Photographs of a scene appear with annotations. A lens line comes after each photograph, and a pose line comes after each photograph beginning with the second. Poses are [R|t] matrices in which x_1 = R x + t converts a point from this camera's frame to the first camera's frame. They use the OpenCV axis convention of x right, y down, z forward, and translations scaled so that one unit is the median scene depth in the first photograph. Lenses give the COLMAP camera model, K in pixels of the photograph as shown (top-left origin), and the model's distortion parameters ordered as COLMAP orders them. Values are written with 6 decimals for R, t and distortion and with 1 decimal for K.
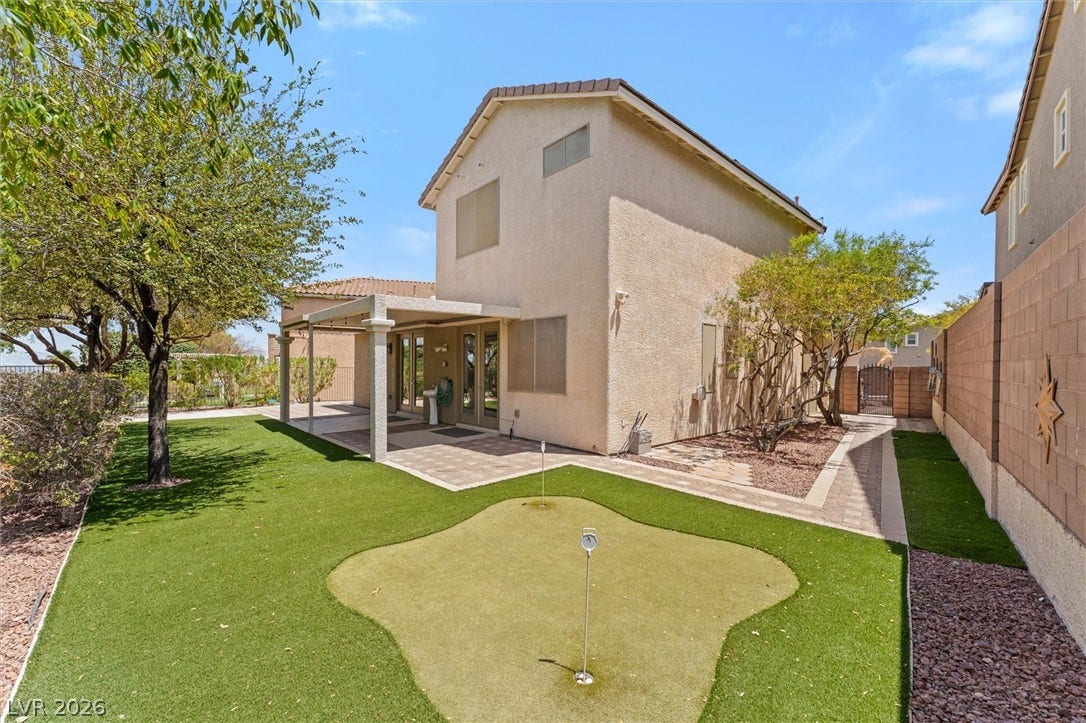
lens RADIAL K [[432.9, 0, 563.6], [0, 432.9, 364.4], [0, 0, 1]] dist [-0.000258, 0.014739]
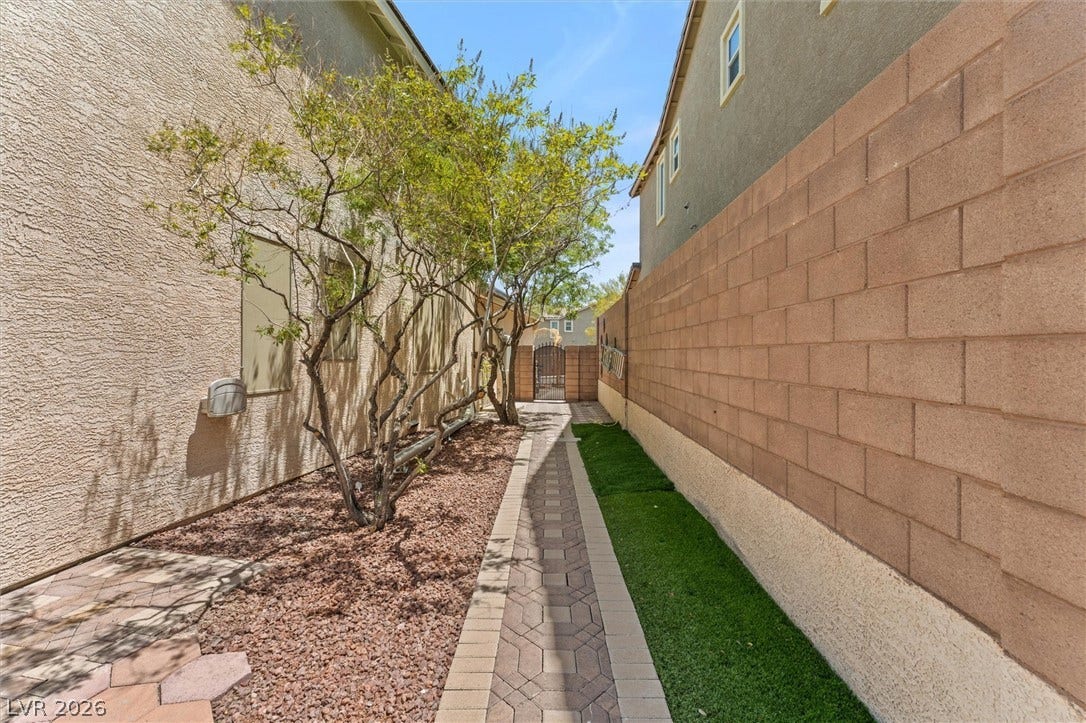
lens RADIAL K [[434.2, 0, 540.6], [0, 434.2, 354.8], [0, 0, 1]] dist [-0.001268, -0.000313]
pose [[0.813098, -0.007599, 0.582077, 0.244435], [0.000545, 0.999924, 0.012293, 0.015782], [-0.582126, -0.009678, 0.813041, 0.378644]]
